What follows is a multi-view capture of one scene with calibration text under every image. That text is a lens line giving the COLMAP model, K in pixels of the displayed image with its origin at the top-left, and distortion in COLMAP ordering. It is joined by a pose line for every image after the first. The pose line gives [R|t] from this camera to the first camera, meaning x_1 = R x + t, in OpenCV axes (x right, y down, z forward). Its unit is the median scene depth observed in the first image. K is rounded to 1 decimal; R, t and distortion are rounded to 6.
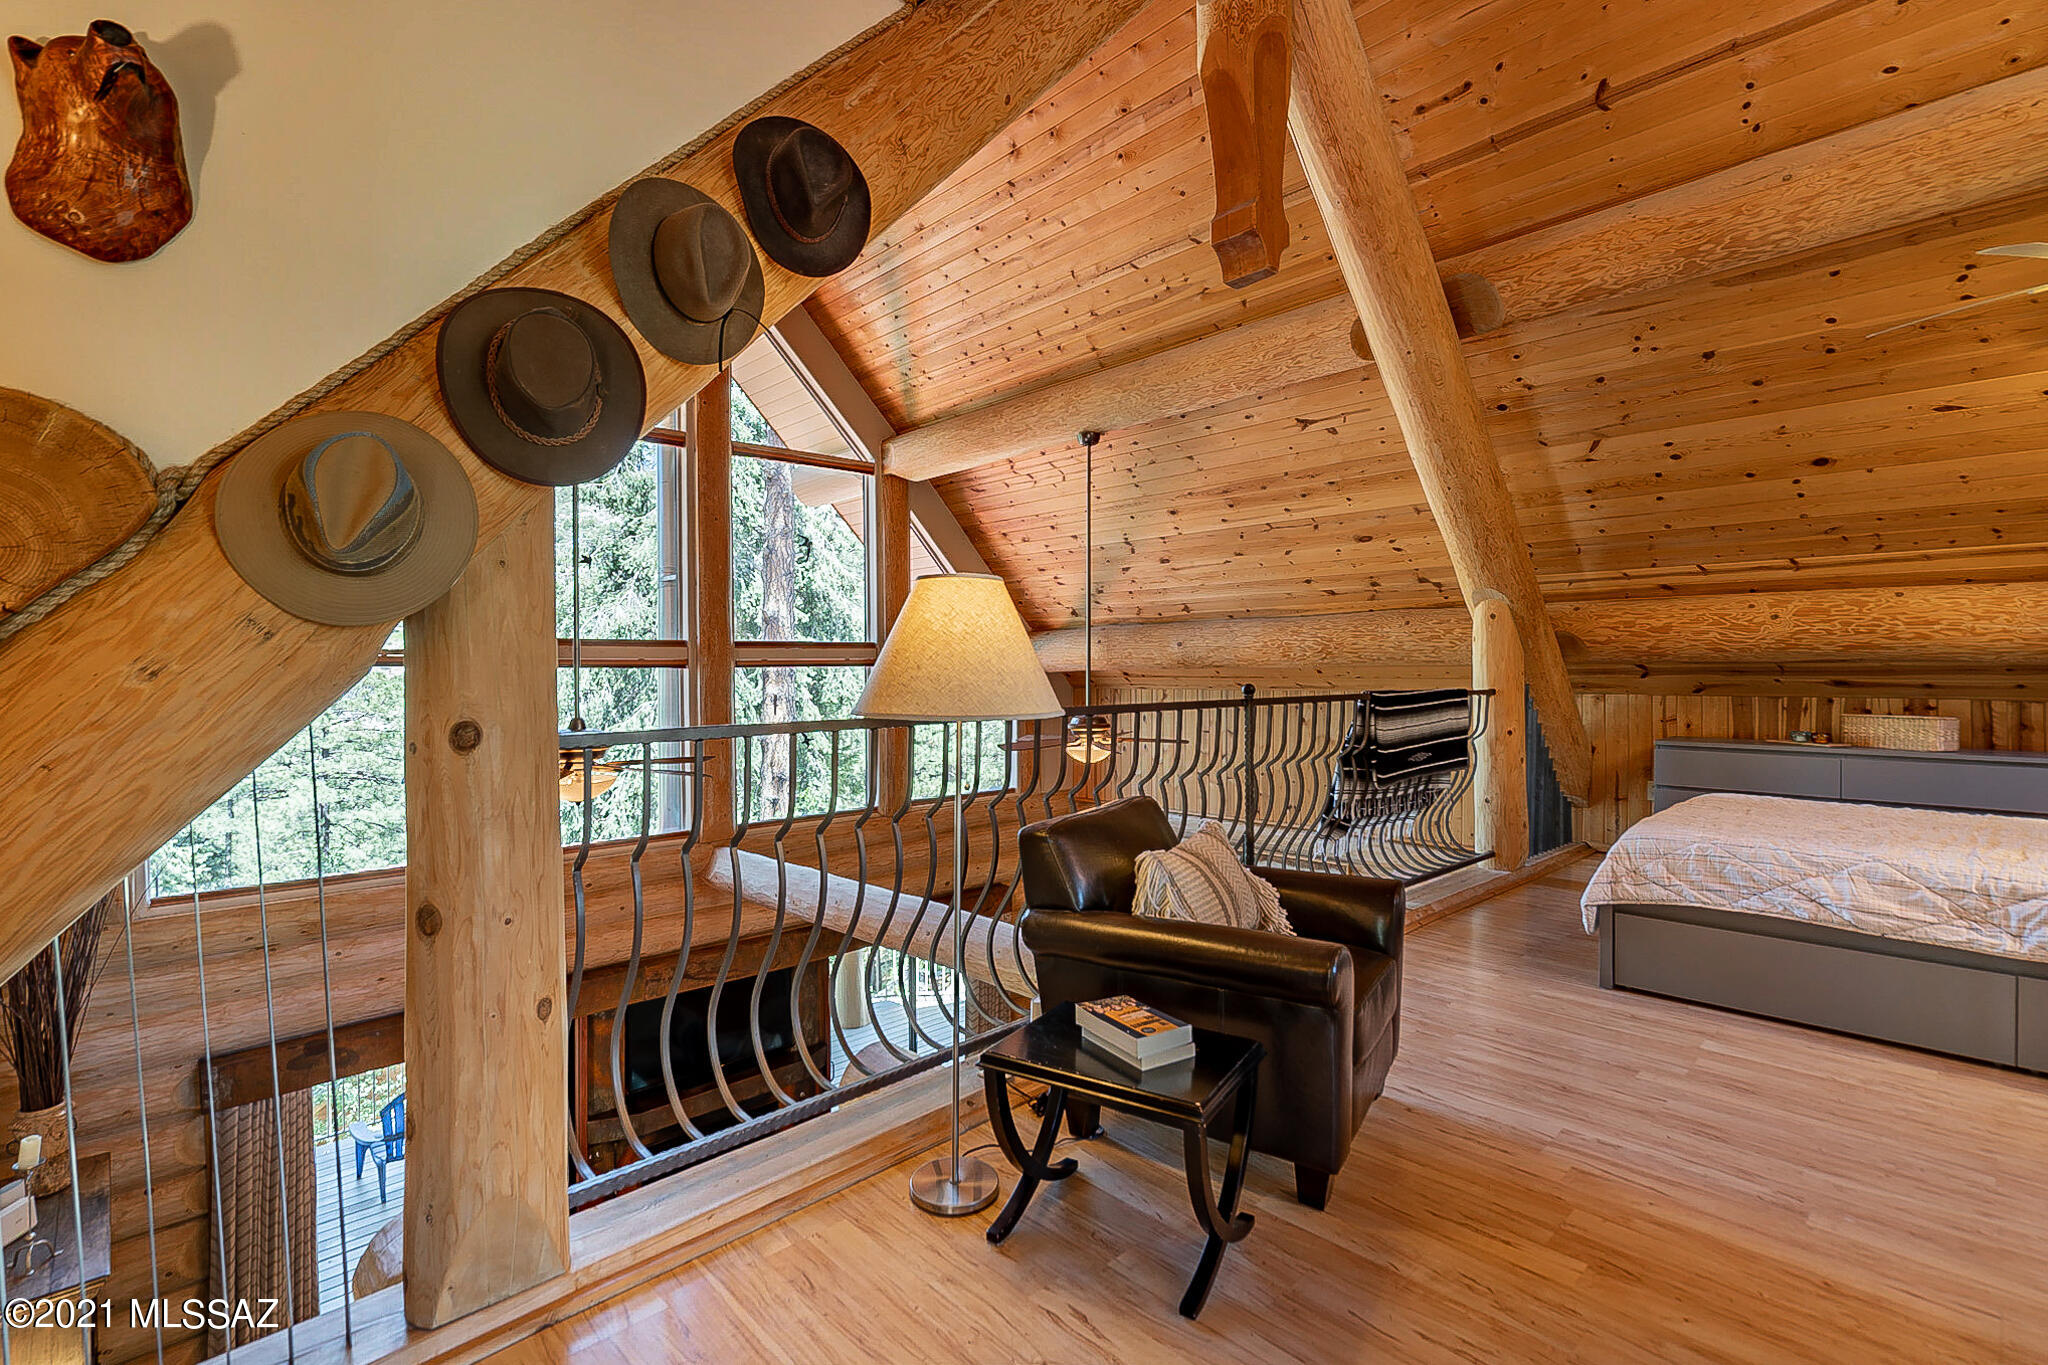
lens RADIAL K [[934.1, 0, 1014.8], [0, 934.1, 680.4], [0, 0, 1]] dist [-0.006931, 0.002545]
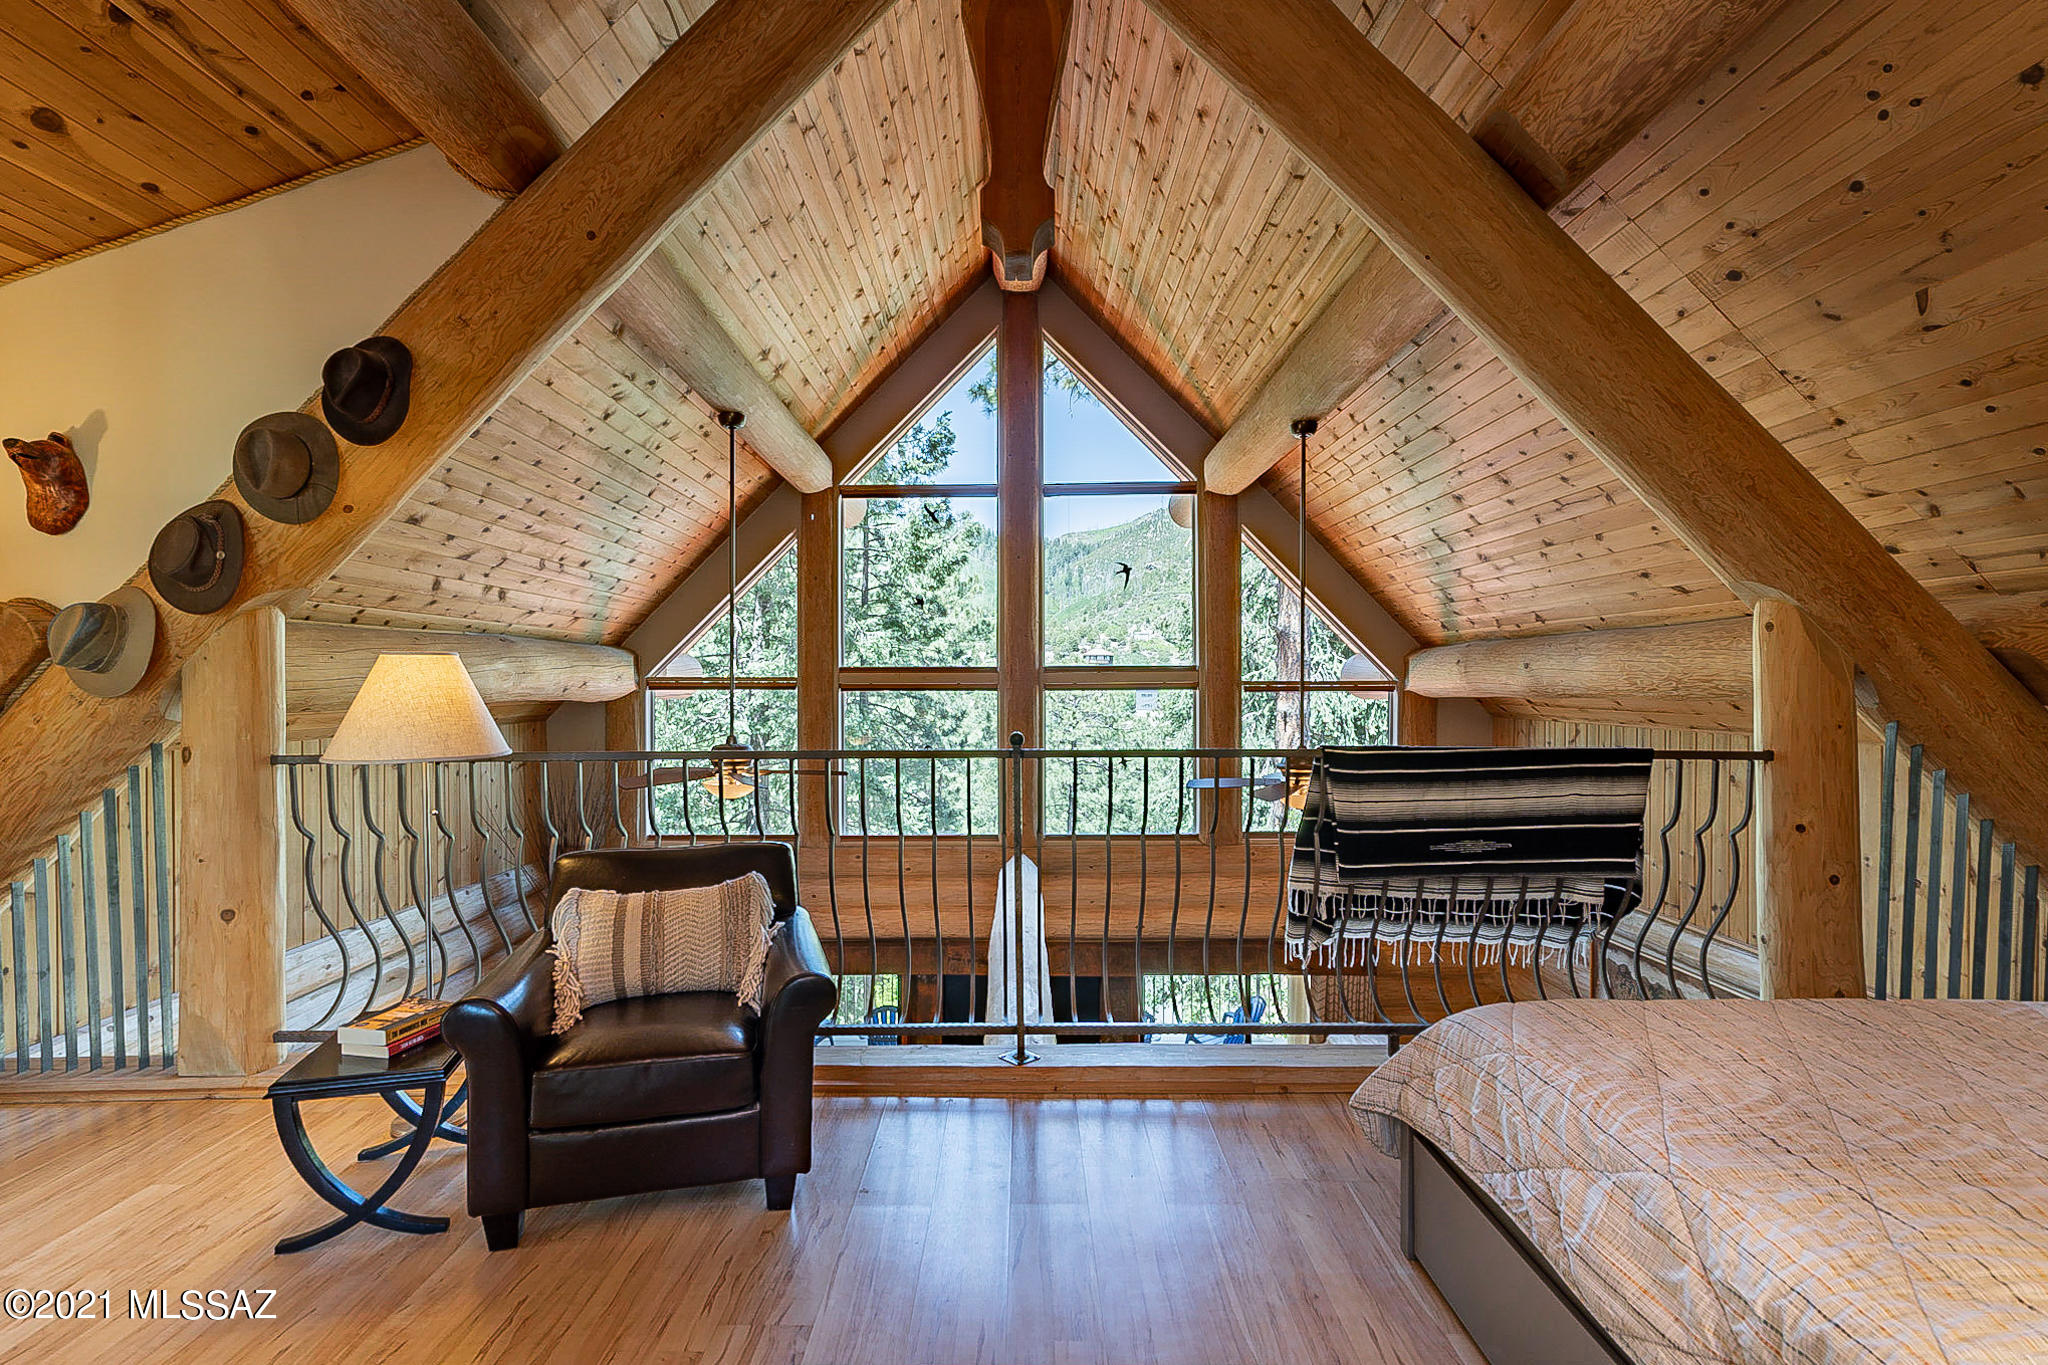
lens RADIAL K [[934.1, 0, 1020.2], [0, 934.1, 684.0], [0, 0, 1]] dist [-0.006931, 0.002545]
pose [[0.728414, 0.006655, -0.685105, 0.655623], [-0.008923, 0.999960, 0.000226, -0.033221], [0.685079, 0.005949, 0.728444, 0.281779]]
